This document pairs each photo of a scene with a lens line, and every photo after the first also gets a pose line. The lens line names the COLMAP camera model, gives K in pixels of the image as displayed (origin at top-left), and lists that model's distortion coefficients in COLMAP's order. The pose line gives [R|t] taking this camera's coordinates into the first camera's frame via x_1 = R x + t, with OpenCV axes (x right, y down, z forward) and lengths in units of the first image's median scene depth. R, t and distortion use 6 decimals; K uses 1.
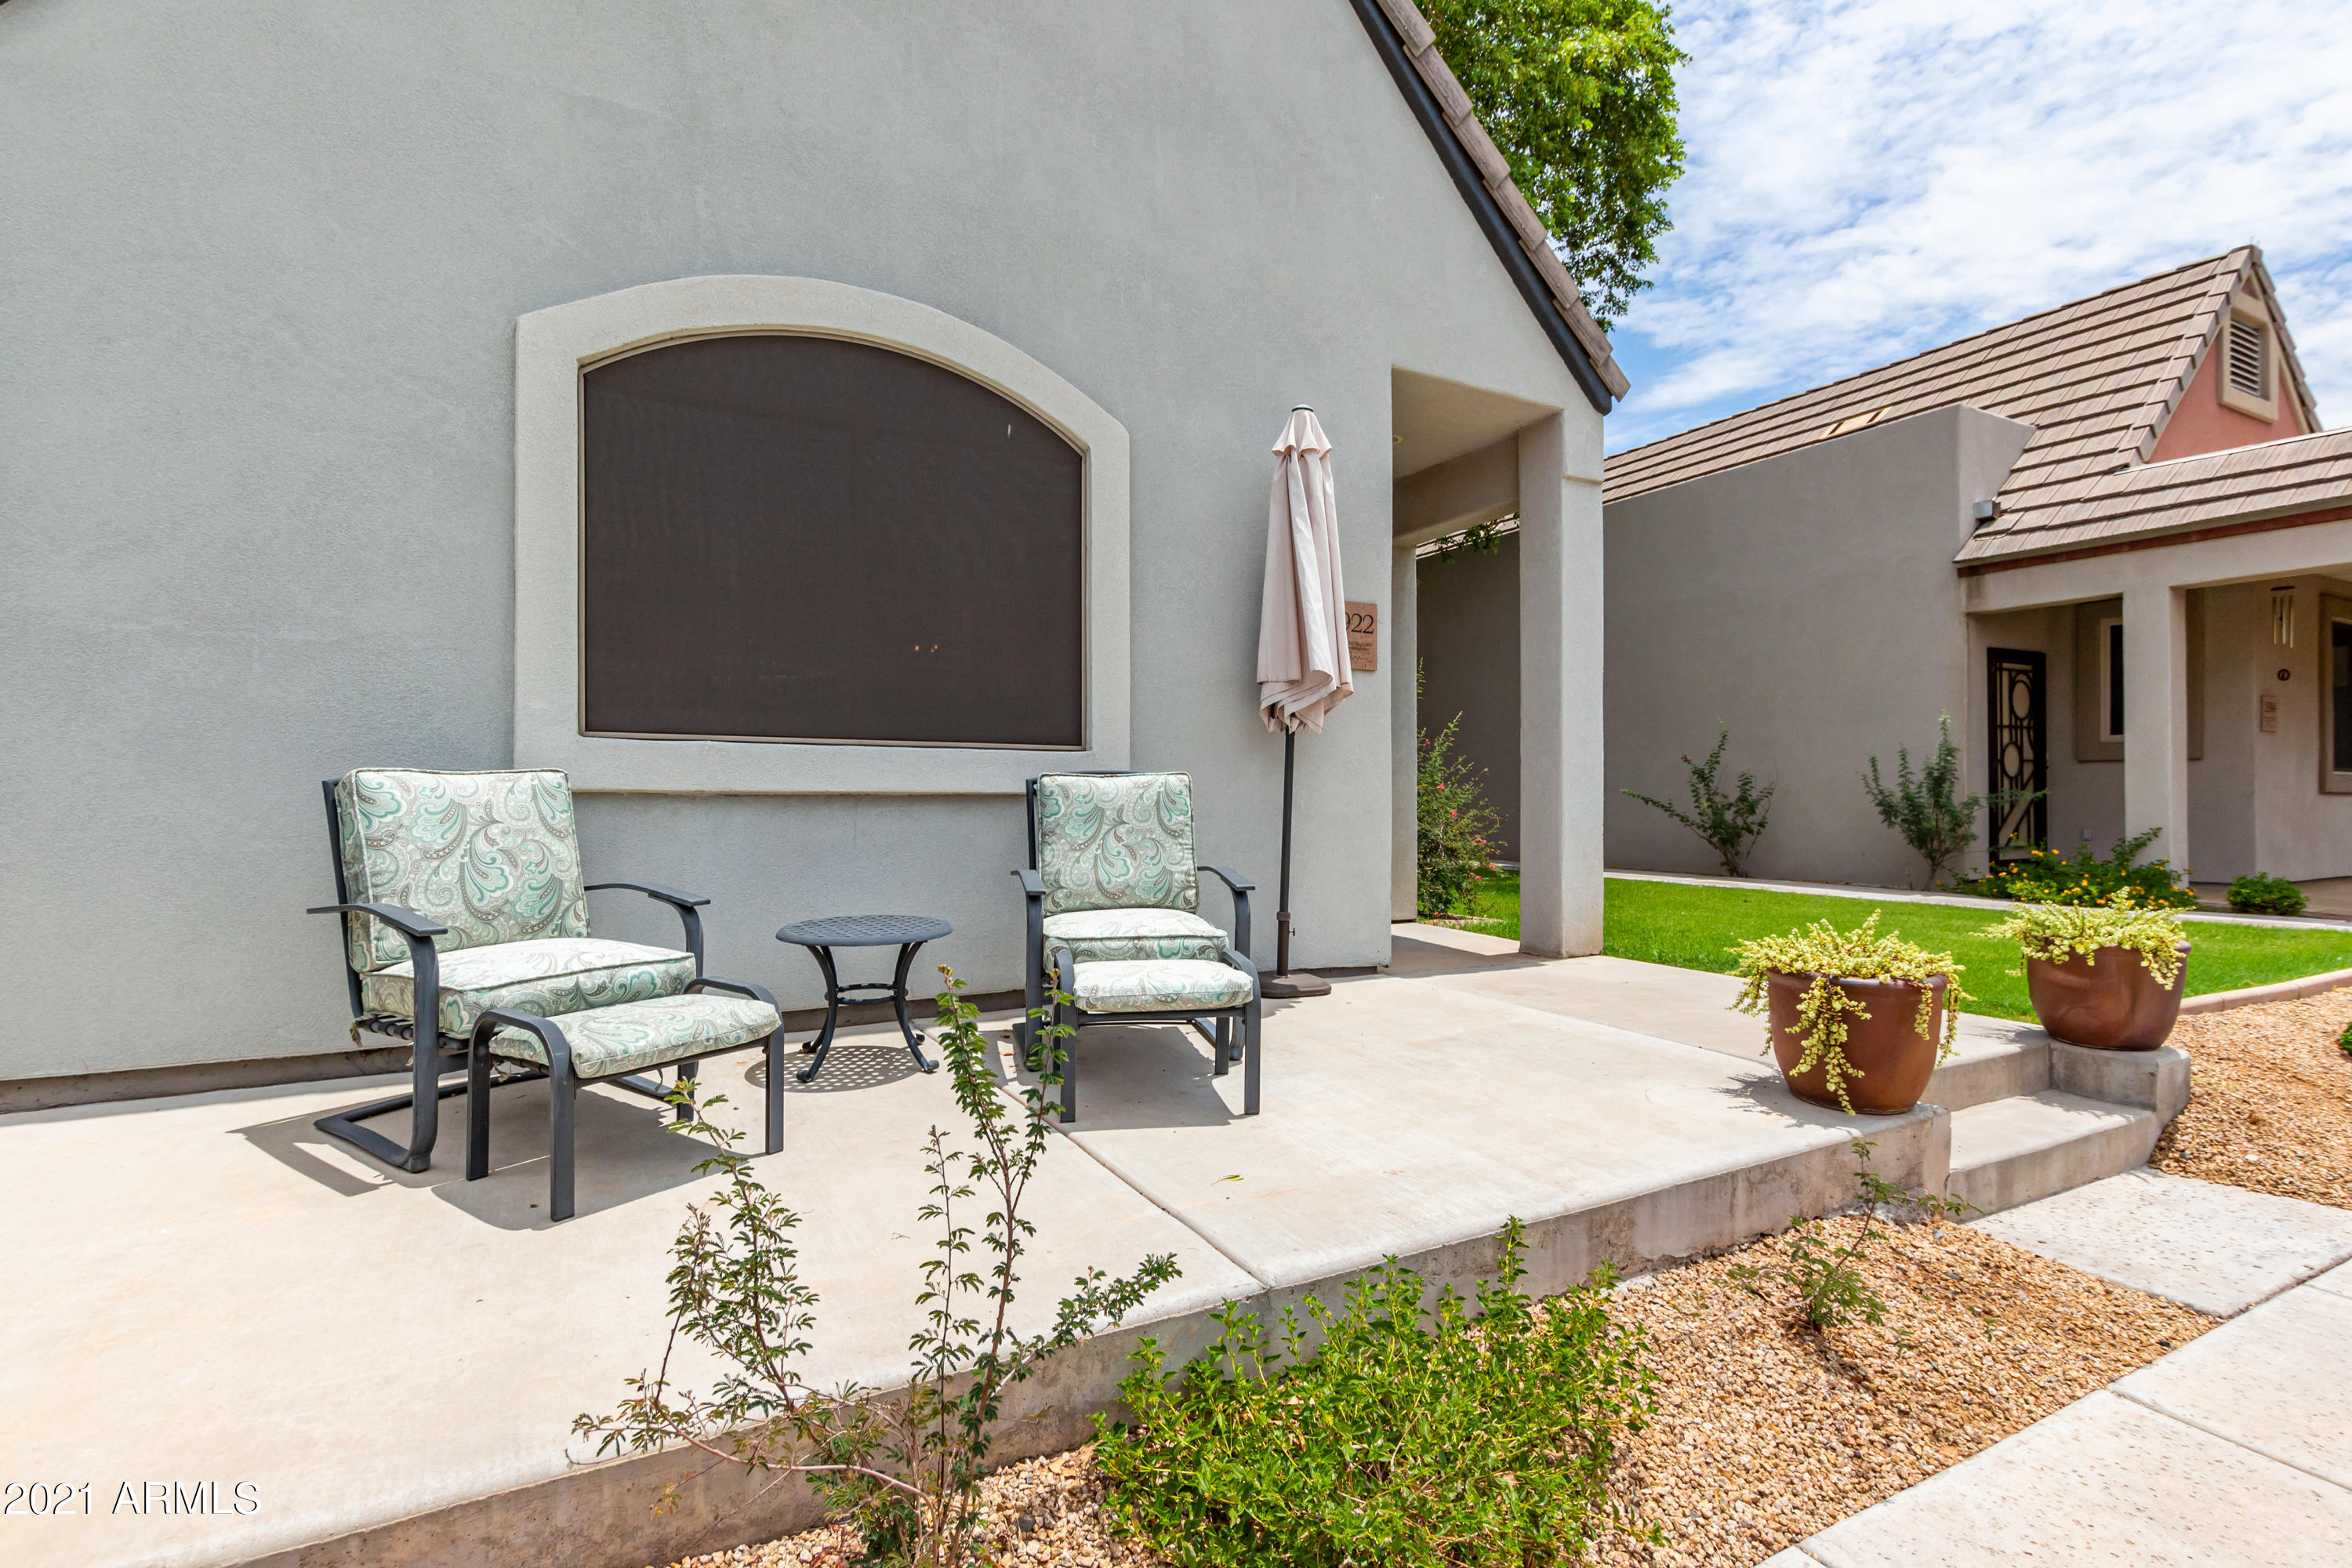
lens RADIAL K [[1083.5, 0, 1200.5], [0, 1083.5, 798.7], [0, 0, 1]] dist [0.012077, -0.004460]
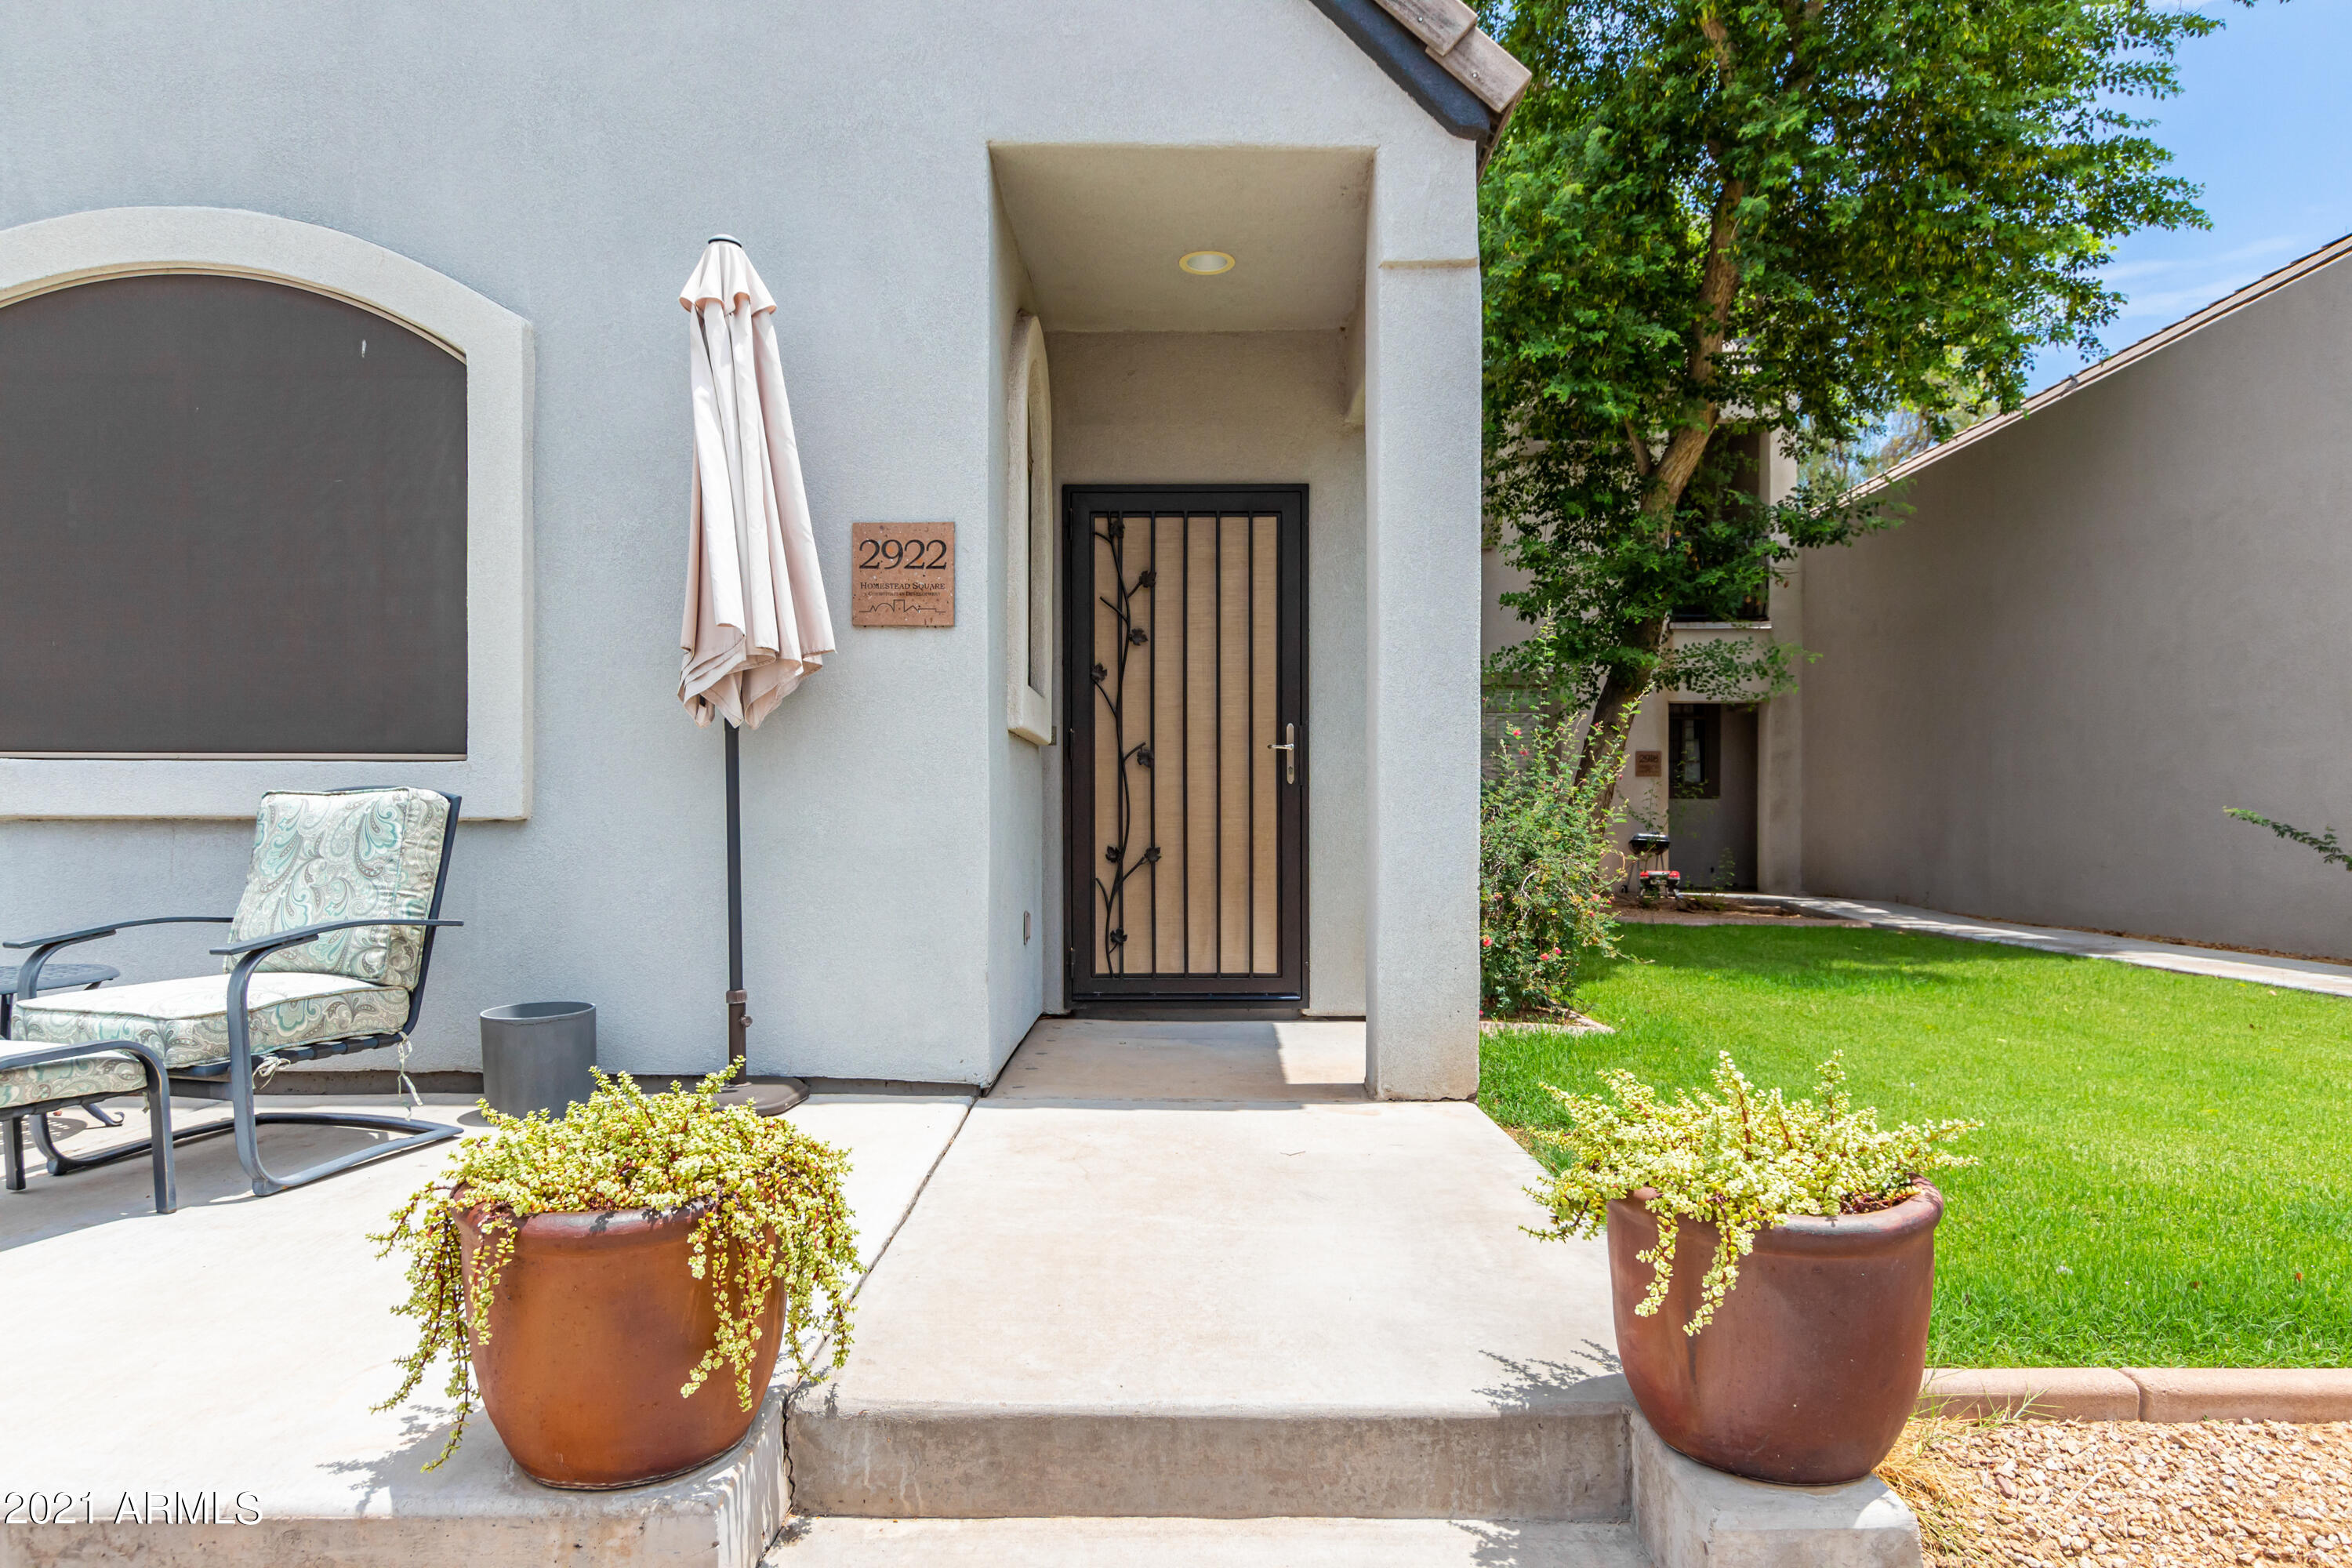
lens RADIAL K [[1358.2, 0, 1192.0], [0, 1358.2, 843.9], [0, 0, 1]] dist [-0.005446, -0.002249]
pose [[0.877264, 0.009393, -0.479916, 0.674649], [-0.001438, 0.999855, 0.016941, -0.002215], [0.480006, -0.014172, 0.877151, 0.358959]]
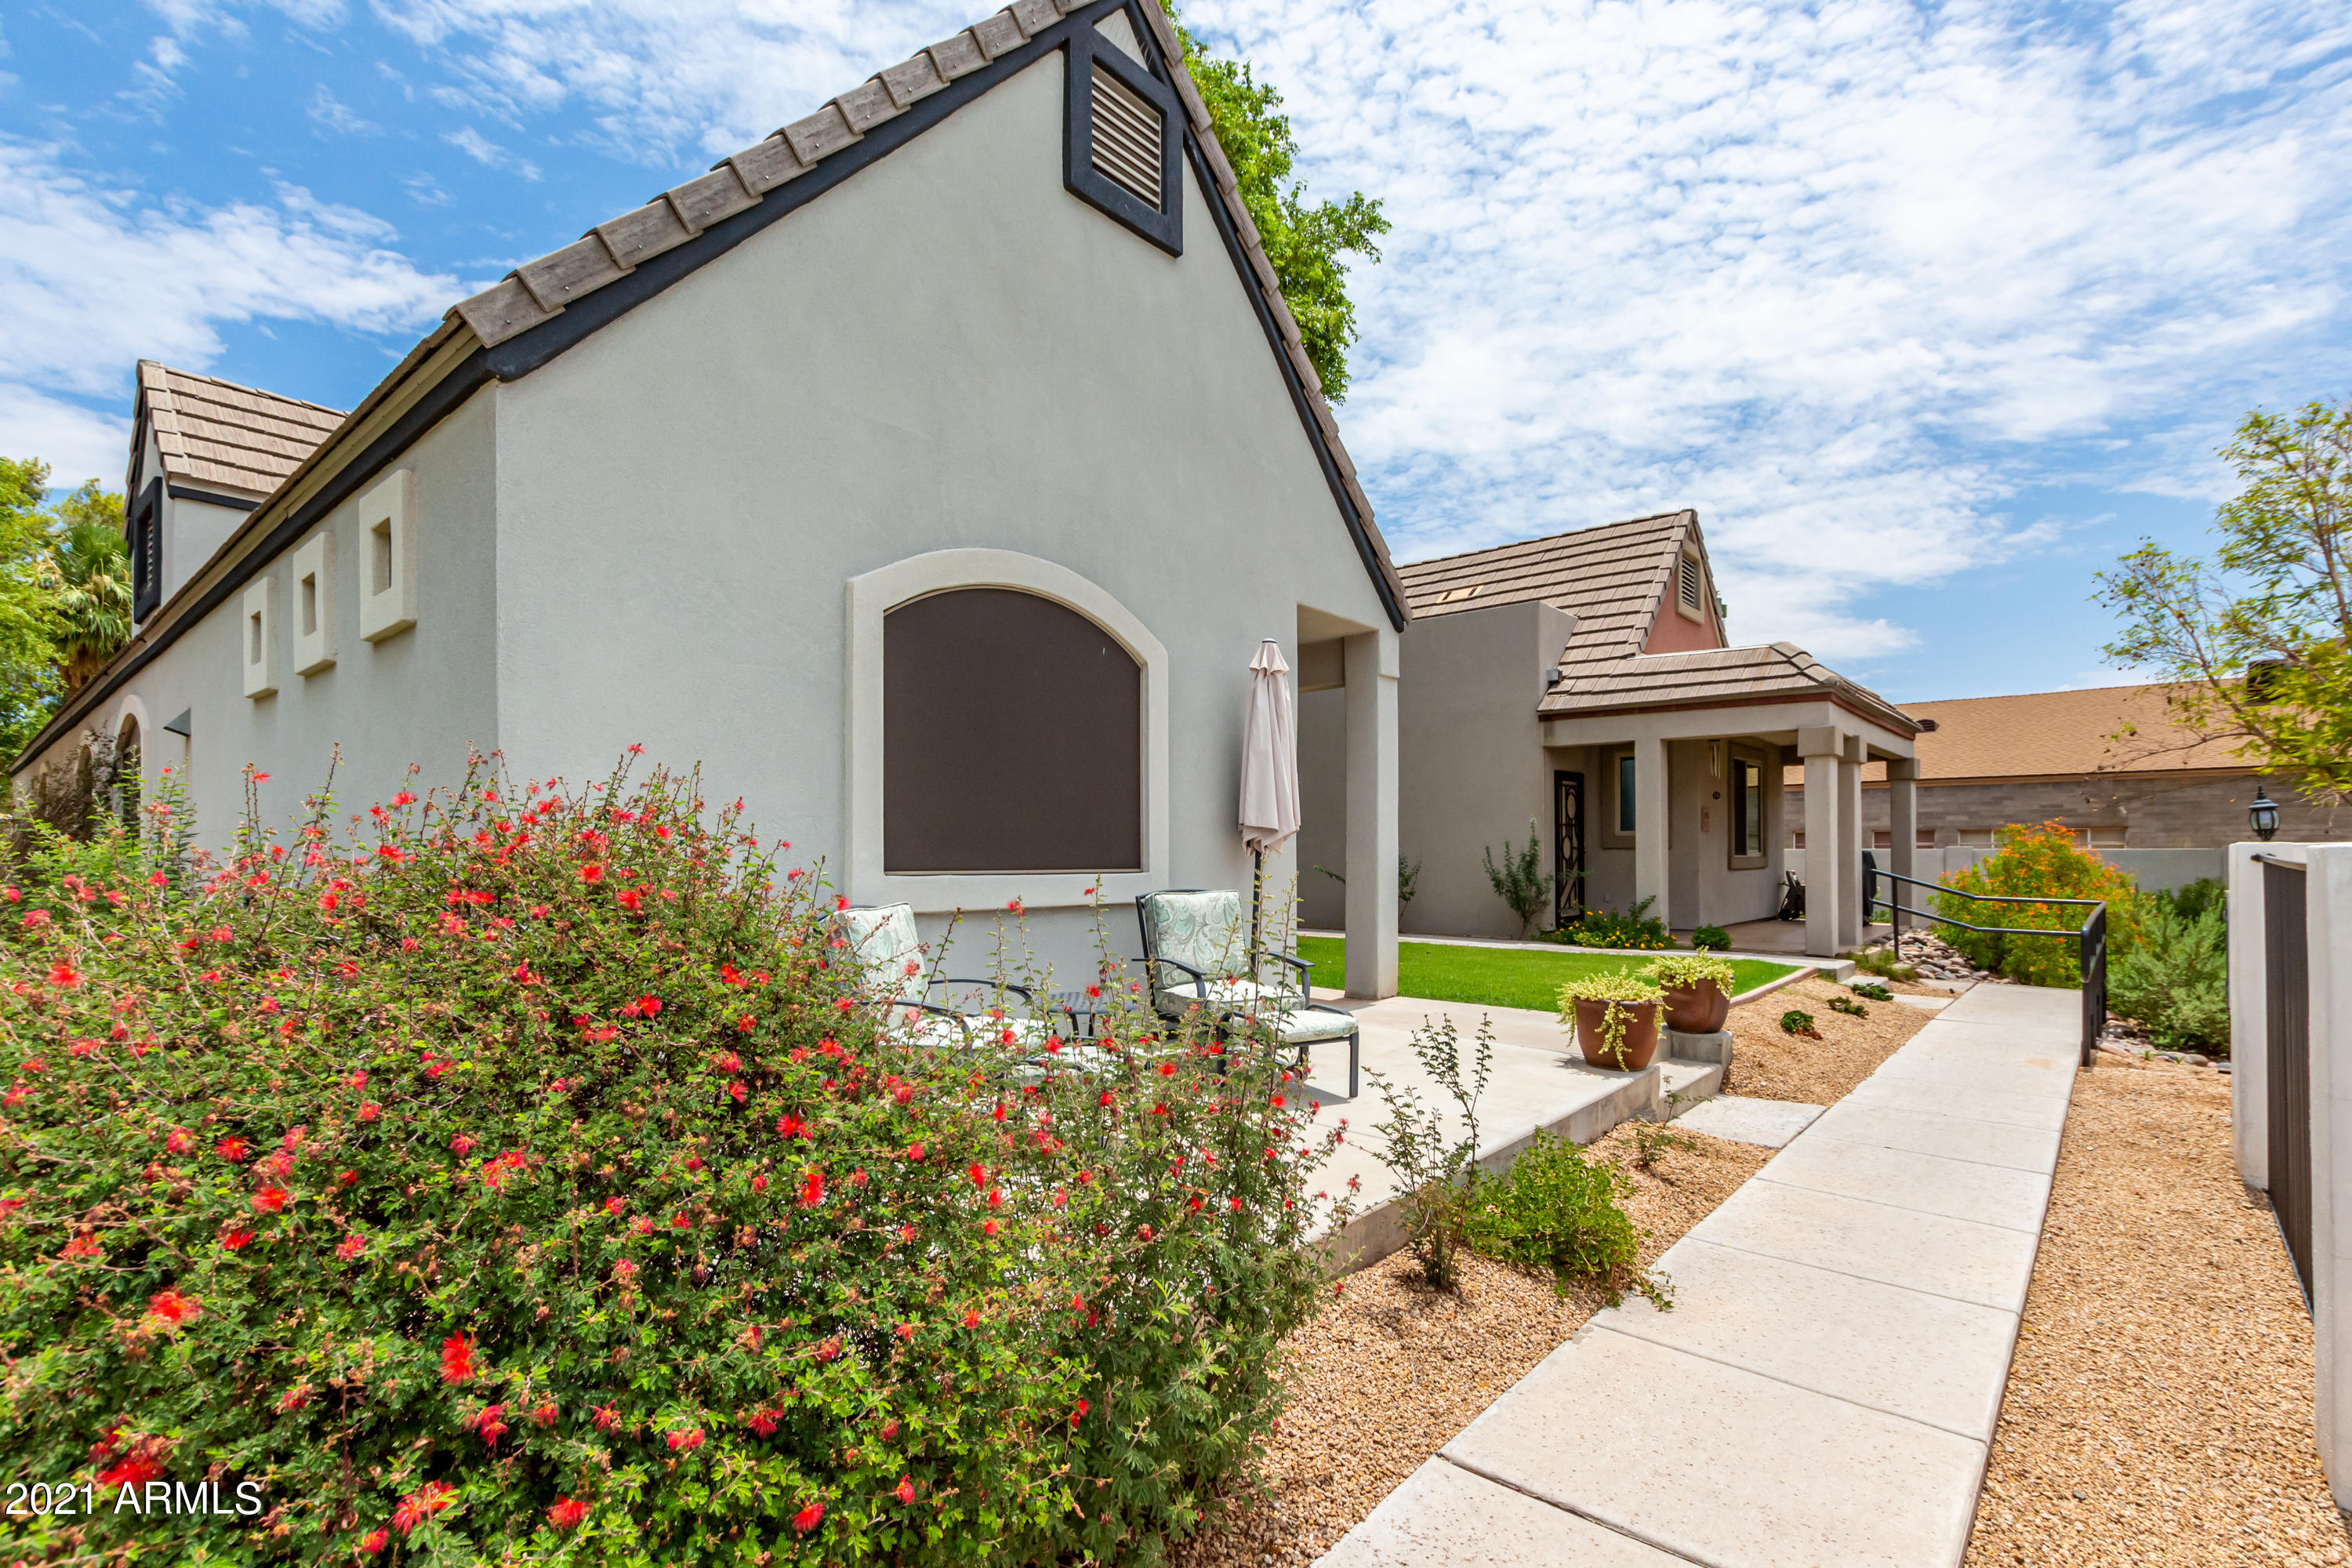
lens RADIAL K [[1083.5, 0, 1190.2], [0, 1083.5, 844.8], [0, 0, 1]] dist [0.012077, -0.004460]
pose [[0.931011, 0.000855, 0.364991, -0.492995], [0.002016, 0.999970, -0.007487, -0.060209], [-0.364987, 0.007706, 0.930981, -0.312271]]
